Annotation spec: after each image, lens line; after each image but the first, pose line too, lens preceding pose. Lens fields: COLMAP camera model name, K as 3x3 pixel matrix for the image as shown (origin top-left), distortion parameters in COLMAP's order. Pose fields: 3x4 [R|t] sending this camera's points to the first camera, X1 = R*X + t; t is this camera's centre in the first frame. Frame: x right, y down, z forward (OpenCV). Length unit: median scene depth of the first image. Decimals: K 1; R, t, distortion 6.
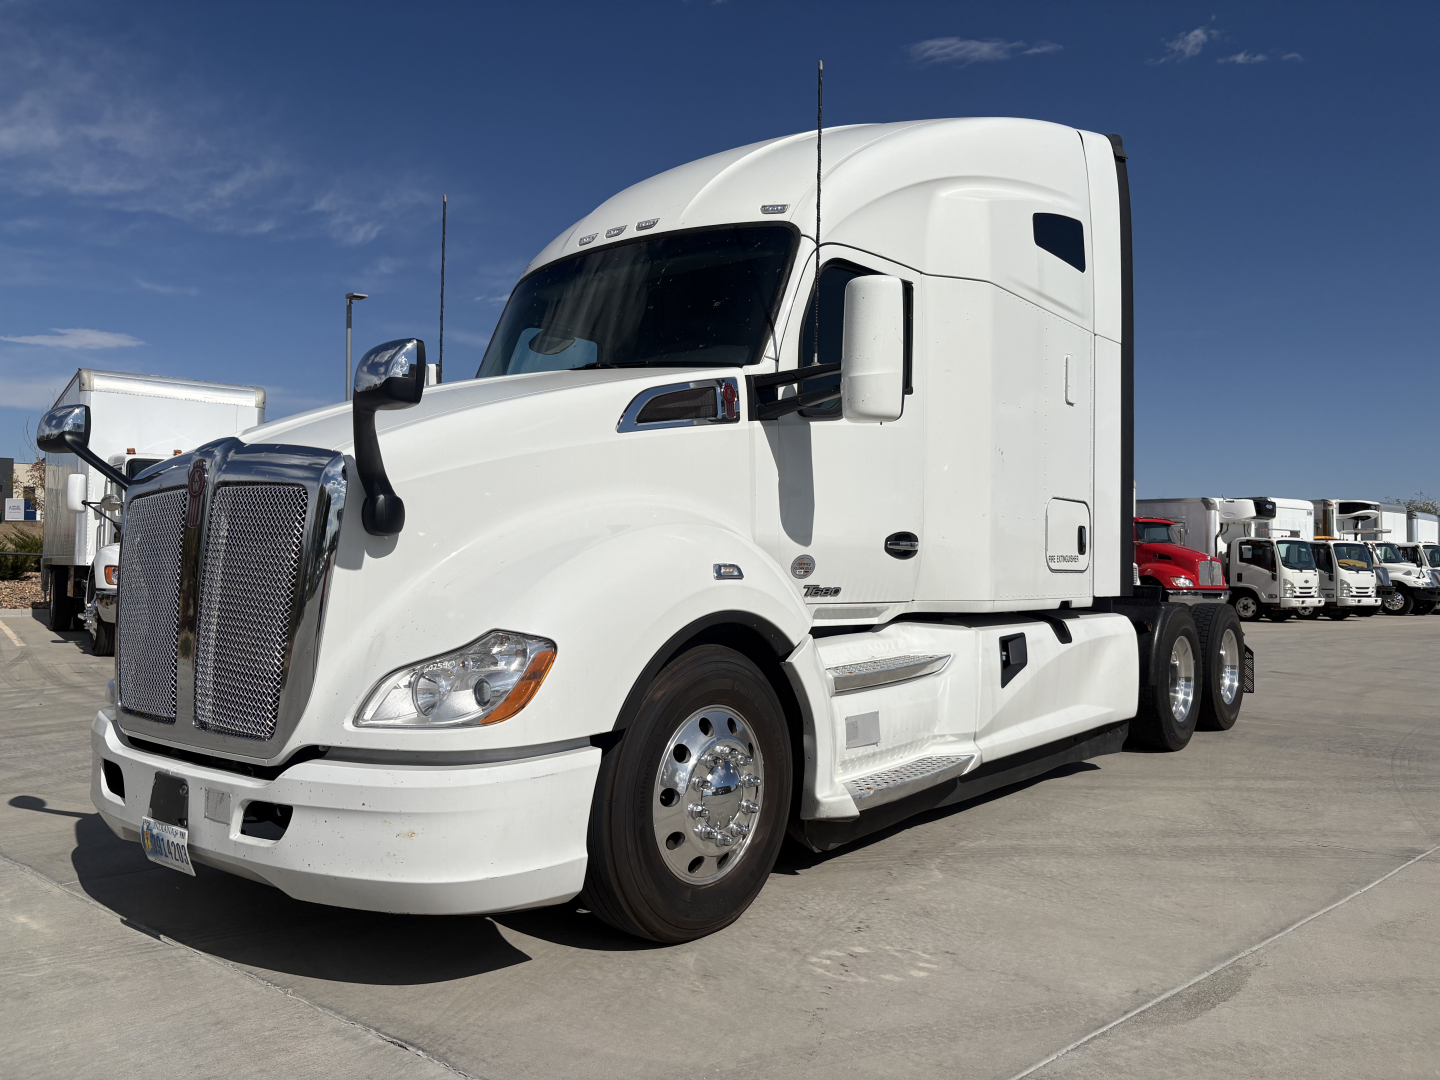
lens RADIAL K [[1108.6, 0, 720.0], [0, 1108.6, 540.0], [0, 0, 1]] dist [0.150663, -0.189453]
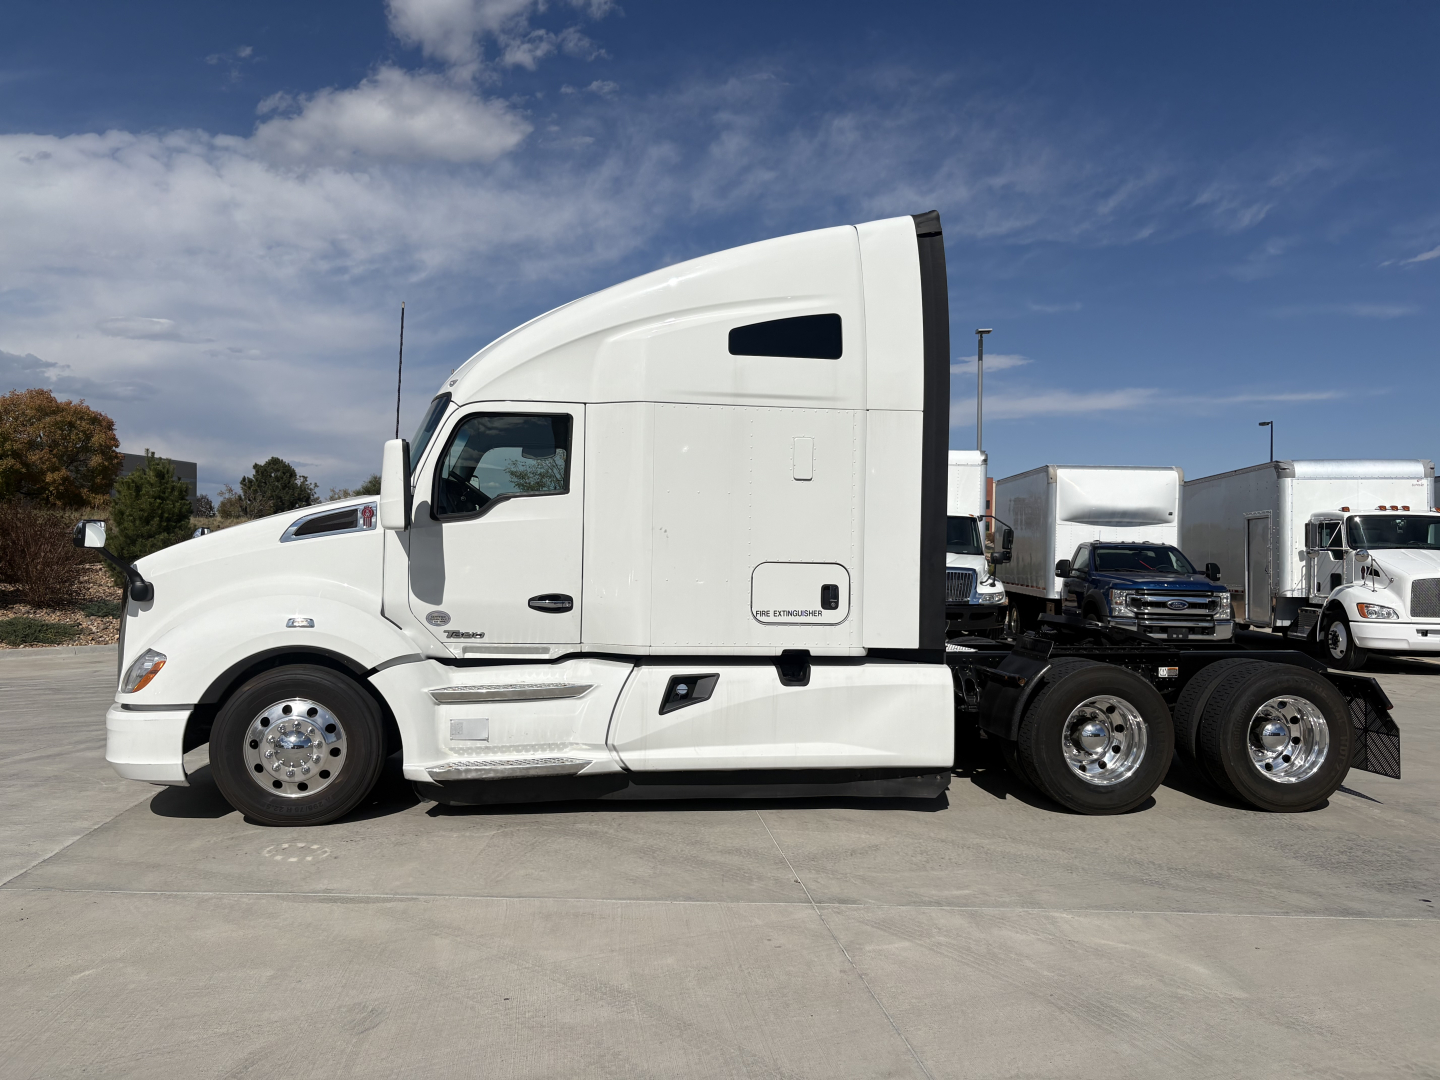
lens RADIAL K [[1102.6, 0, 715.4], [0, 1102.6, 530.5], [0, 0, 1]] dist [0.016631, -0.004658]
pose [[0.717100, -0.010005, -0.696899, 1.027031], [0.008459, 0.999948, -0.005651, -0.062043], [0.696919, -0.001843, 0.717147, 0.125328]]
